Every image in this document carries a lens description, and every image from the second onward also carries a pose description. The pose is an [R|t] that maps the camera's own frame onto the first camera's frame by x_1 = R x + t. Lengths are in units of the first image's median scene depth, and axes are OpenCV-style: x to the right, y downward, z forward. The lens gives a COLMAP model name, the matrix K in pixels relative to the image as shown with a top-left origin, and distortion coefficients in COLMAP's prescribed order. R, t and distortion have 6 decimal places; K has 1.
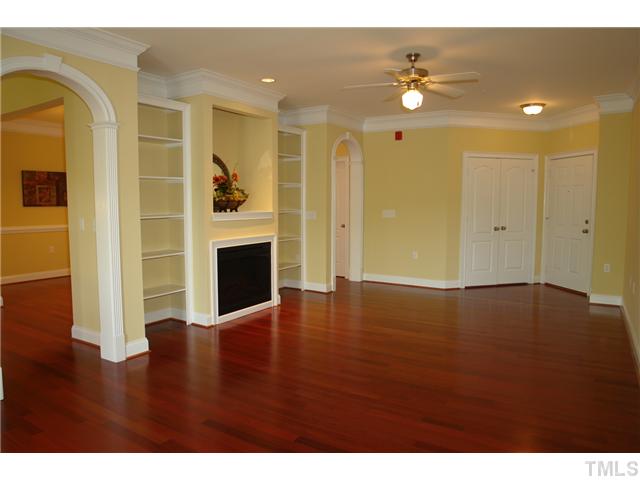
lens RADIAL K [[449.8, 0, 316.0], [0, 449.8, 230.8], [0, 0, 1]] dist [-0.018898, 0.017431]
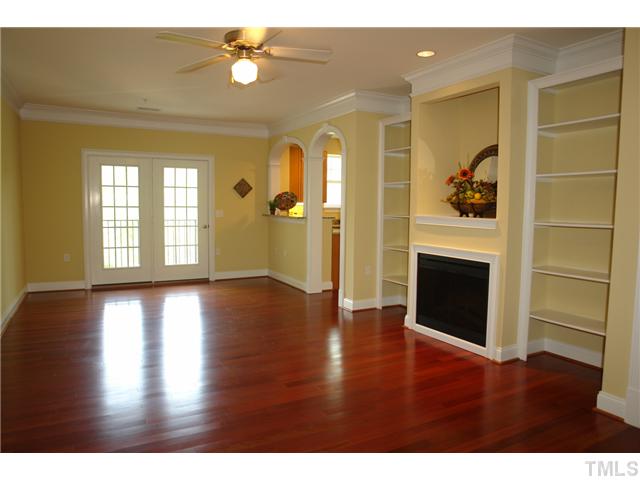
lens RADIAL K [[449.8, 0, 315.5], [0, 449.8, 237.8], [0, 0, 1]] dist [-0.018898, 0.017431]
pose [[-0.482080, 0.065084, -0.873706, 0.485199], [-0.070599, 0.991108, 0.112784, -0.055854], [0.873278, 0.116054, -0.473199, 0.840348]]
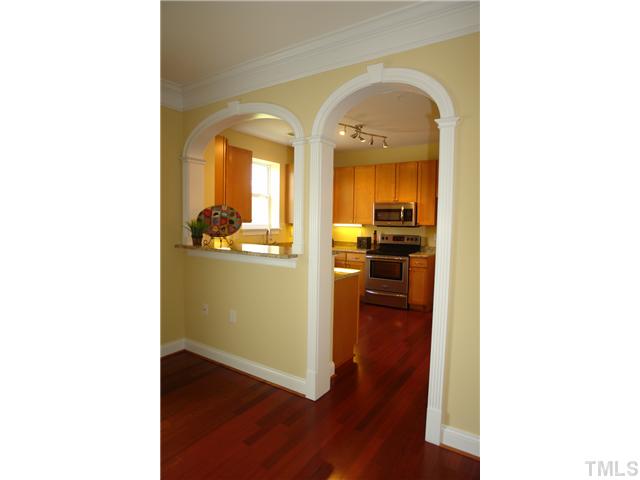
lens RADIAL K [[347.1, 0, 315.9], [0, 347.1, 243.0], [0, 0, 1]] dist [-0.052008, 0.000142]
pose [[-0.012040, 0.065464, -0.997782, 0.070580], [-0.083337, 0.994317, 0.066242, -0.030609], [0.996449, 0.083949, -0.006516, 0.416531]]
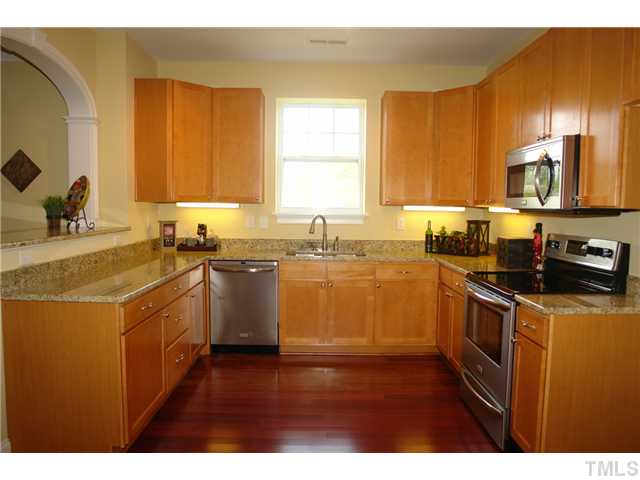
lens RADIAL K [[453.6, 0, 316.4], [0, 453.6, 235.8], [0, 0, 1]] dist [-0.055071, 0.015499]
pose [[-0.836294, 0.028804, -0.547524, -0.348941], [-0.049387, 0.990602, 0.127547, -0.048288], [0.546052, 0.133708, -0.827012, 0.775685]]
